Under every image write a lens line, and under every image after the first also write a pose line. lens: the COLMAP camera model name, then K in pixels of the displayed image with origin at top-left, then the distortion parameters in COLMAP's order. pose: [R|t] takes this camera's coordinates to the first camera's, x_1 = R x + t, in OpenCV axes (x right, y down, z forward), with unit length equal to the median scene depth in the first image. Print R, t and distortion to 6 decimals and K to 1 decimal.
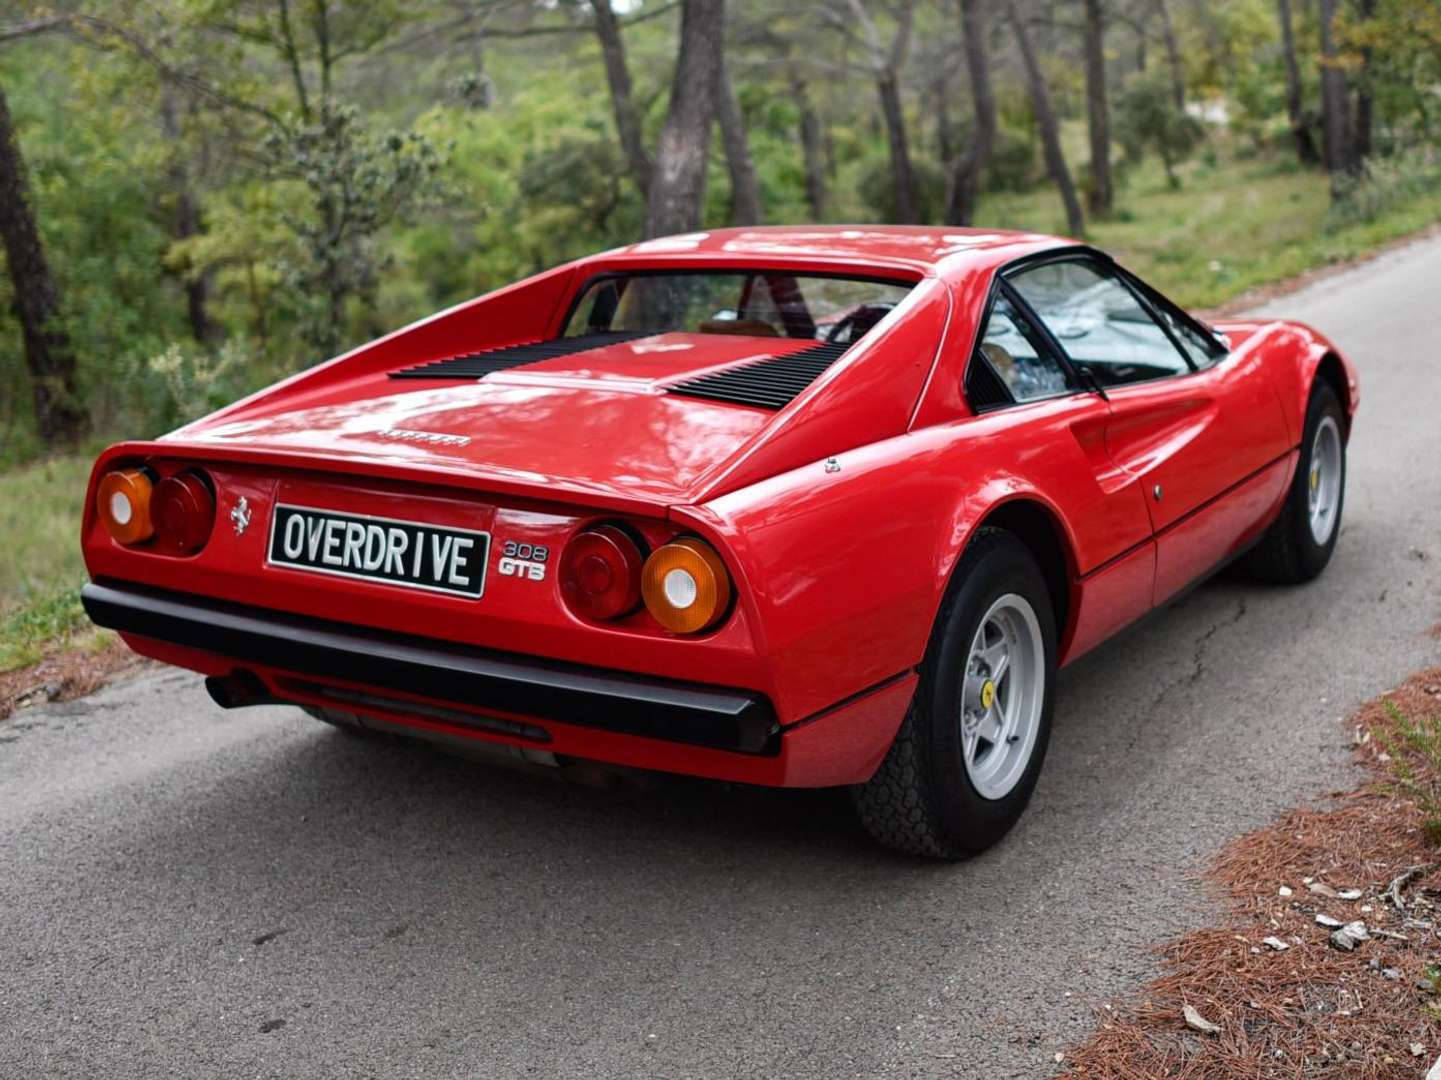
lens RADIAL K [[1909.0, 0, 720.5], [0, 1909.0, 540.0], [0, 0, 1]] dist [-0.059862, 0.035704]
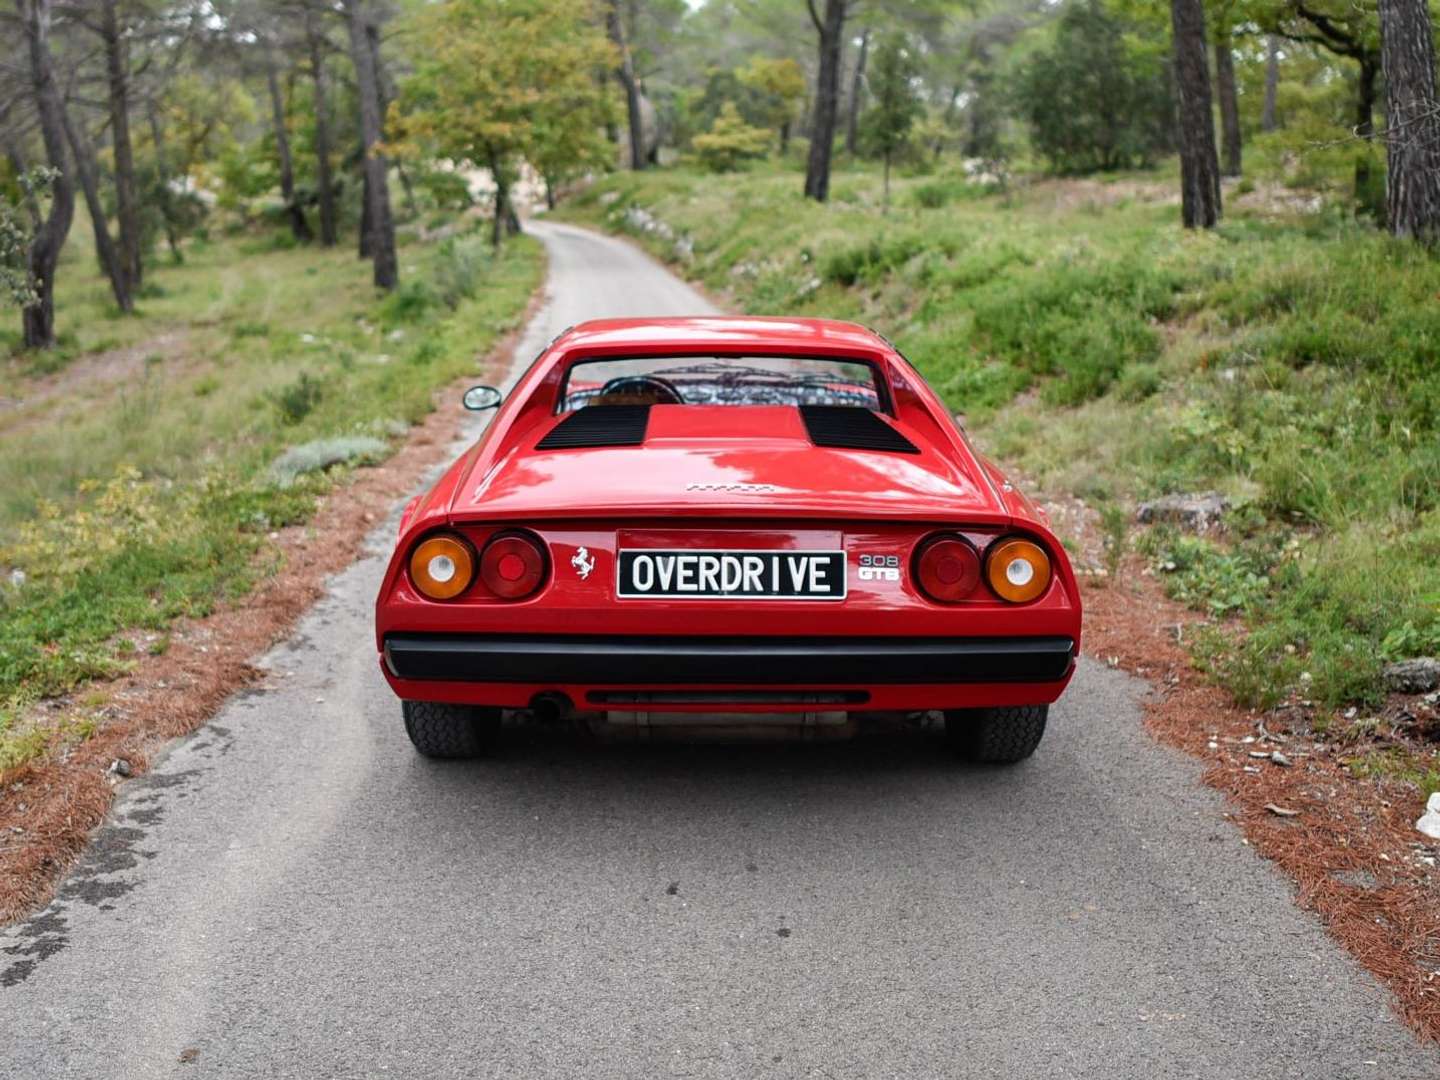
lens RADIAL K [[1907.7, 0, 720.0], [0, 1907.7, 540.0], [0, 0, 1]] dist [-0.059862, 0.035704]
pose [[0.837526, -0.080065, 0.540500, -0.711347], [0.099261, 0.995041, -0.006412, -0.008843], [-0.537306, 0.059021, 0.841320, -0.079281]]
